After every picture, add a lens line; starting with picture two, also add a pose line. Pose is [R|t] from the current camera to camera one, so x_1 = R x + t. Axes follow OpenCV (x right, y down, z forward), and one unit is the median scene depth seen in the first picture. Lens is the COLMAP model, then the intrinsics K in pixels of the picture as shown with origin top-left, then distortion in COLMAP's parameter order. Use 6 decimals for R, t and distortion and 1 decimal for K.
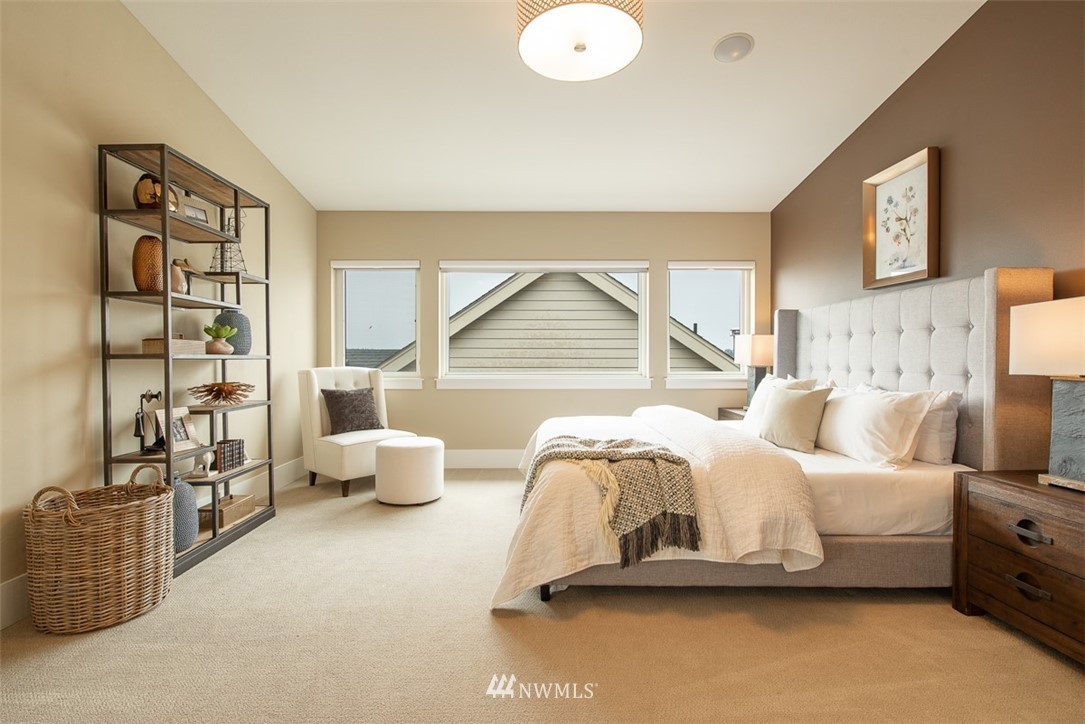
lens RADIAL K [[537.2, 0, 541.3], [0, 537.2, 362.3], [0, 0, 1]] dist [-0.010819, -0.001477]
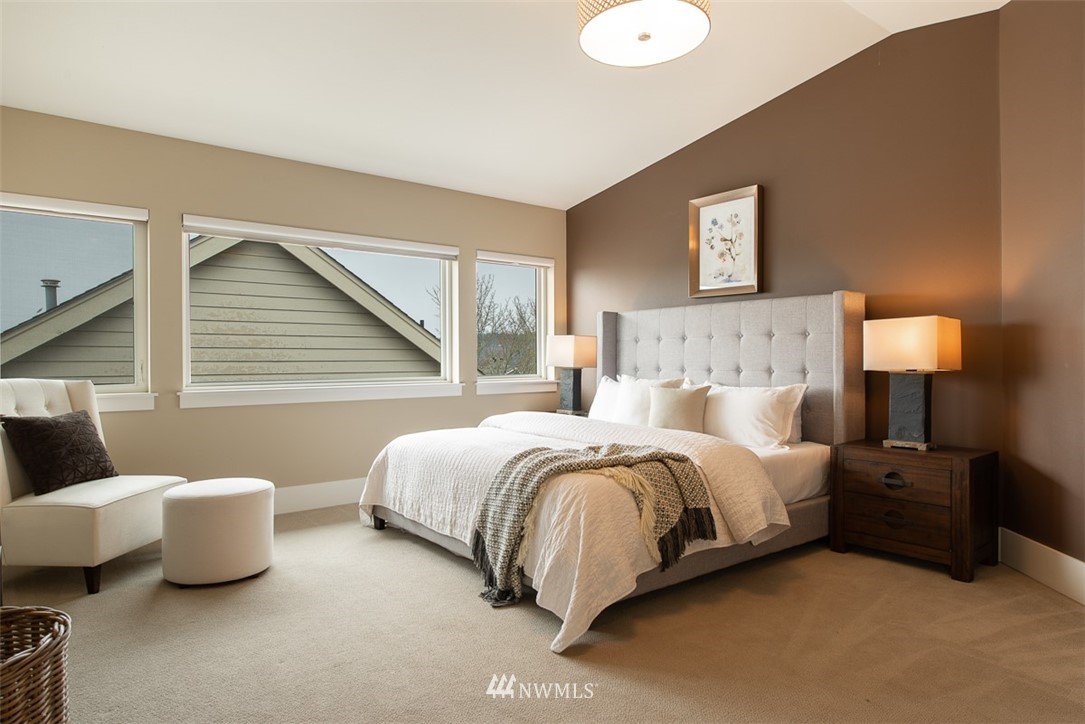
lens RADIAL K [[667.9, 0, 542.0], [0, 667.9, 359.9], [0, 0, 1]] dist [-0.002471, 0.000207]
pose [[0.772970, -0.003619, 0.634433, -0.716583], [0.009770, 0.999933, -0.006200, -0.000806], [-0.634368, 0.010991, 0.772953, 0.164533]]
